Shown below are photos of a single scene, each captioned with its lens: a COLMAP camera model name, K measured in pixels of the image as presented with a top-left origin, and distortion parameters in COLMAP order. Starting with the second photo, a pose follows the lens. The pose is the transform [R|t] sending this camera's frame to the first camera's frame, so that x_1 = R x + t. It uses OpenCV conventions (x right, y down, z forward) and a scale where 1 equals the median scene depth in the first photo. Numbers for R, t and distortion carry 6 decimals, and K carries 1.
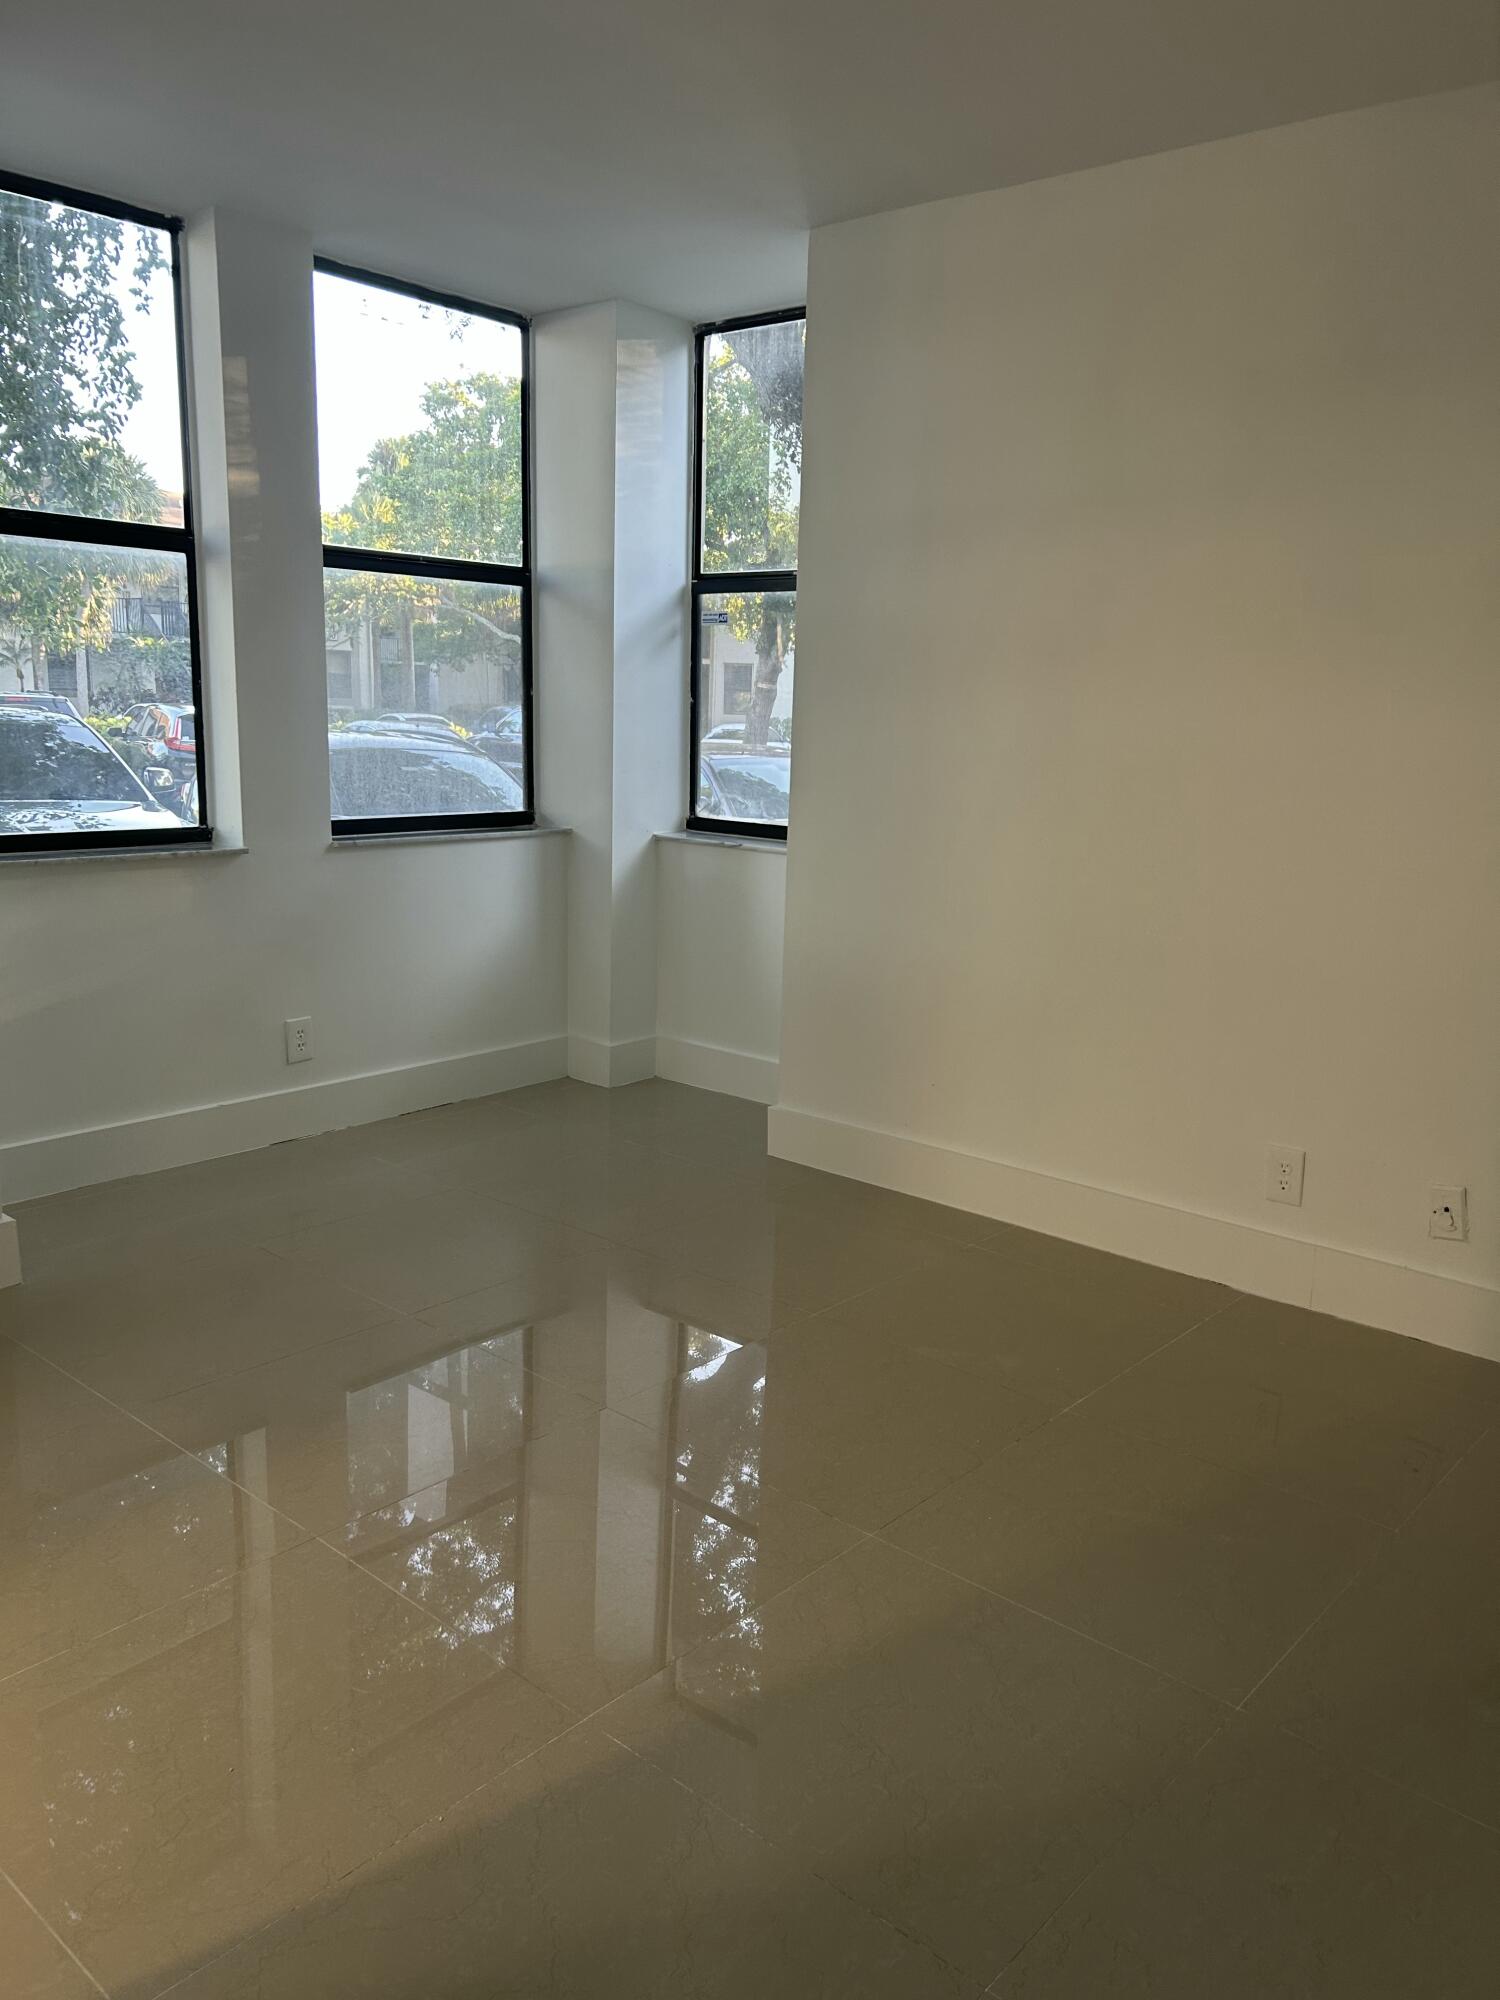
lens RADIAL K [[1524.2, 0, 750.0], [0, 1524.2, 1000.0], [0, 0, 1]] dist [0.022048, -0.005078]
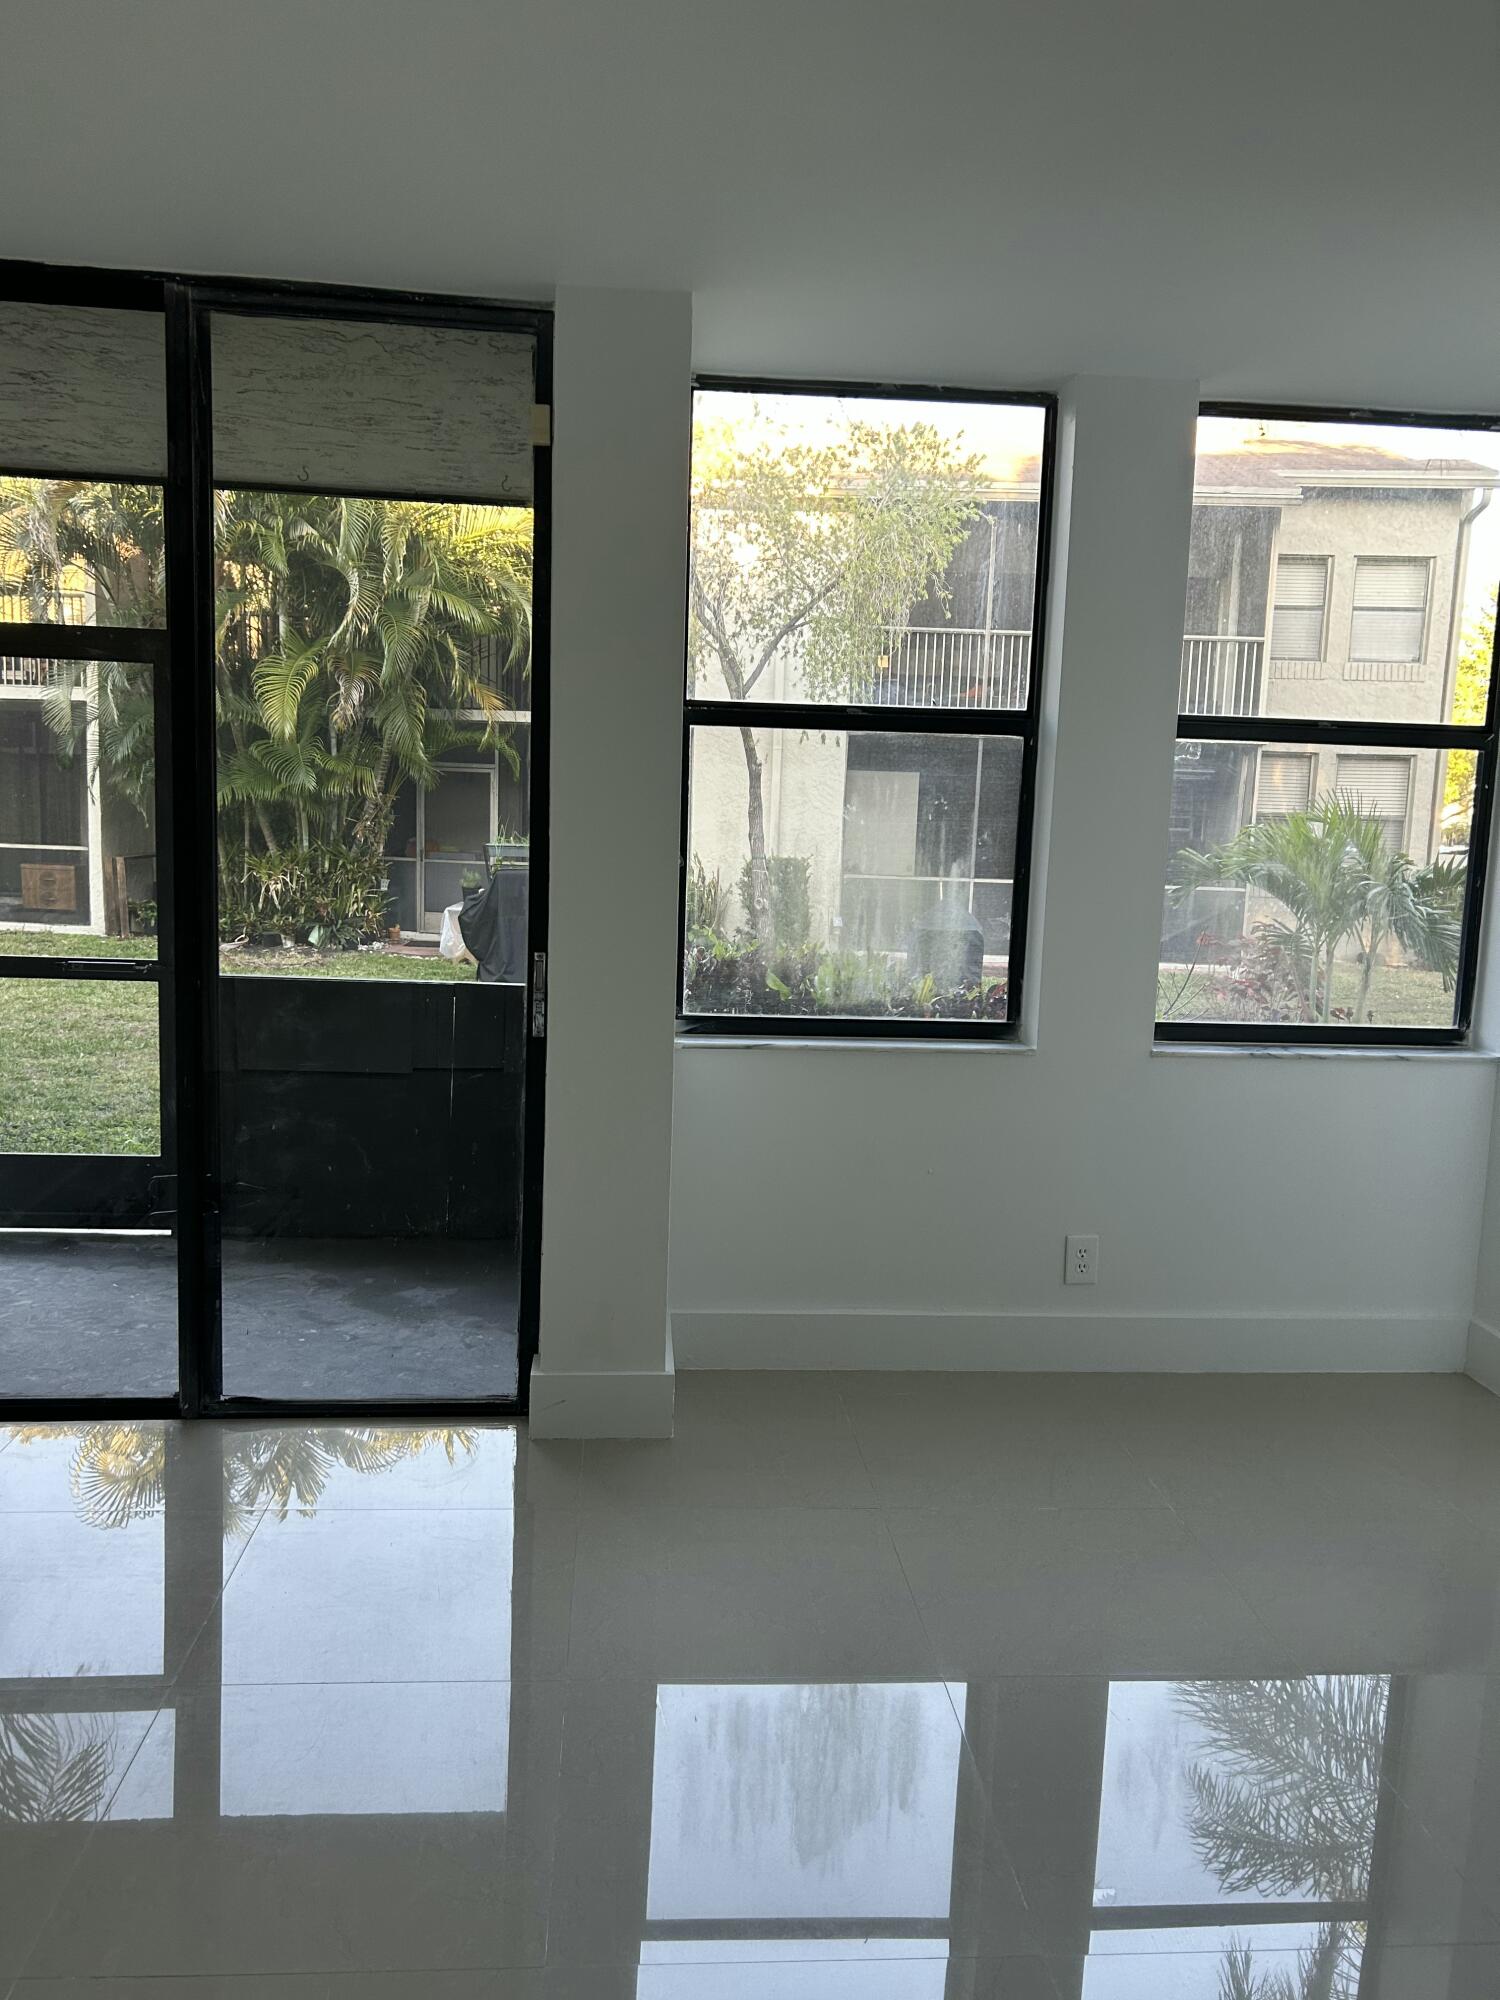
lens RADIAL K [[1524.2, 0, 750.0], [0, 1524.2, 1000.0], [0, 0, 1]] dist [0.022048, -0.005078]
pose [[0.699618, 0.066885, -0.711379, 0.183497], [-0.154022, 0.986320, -0.058740, -0.043523], [0.697719, 0.150664, 0.700349, 0.227126]]
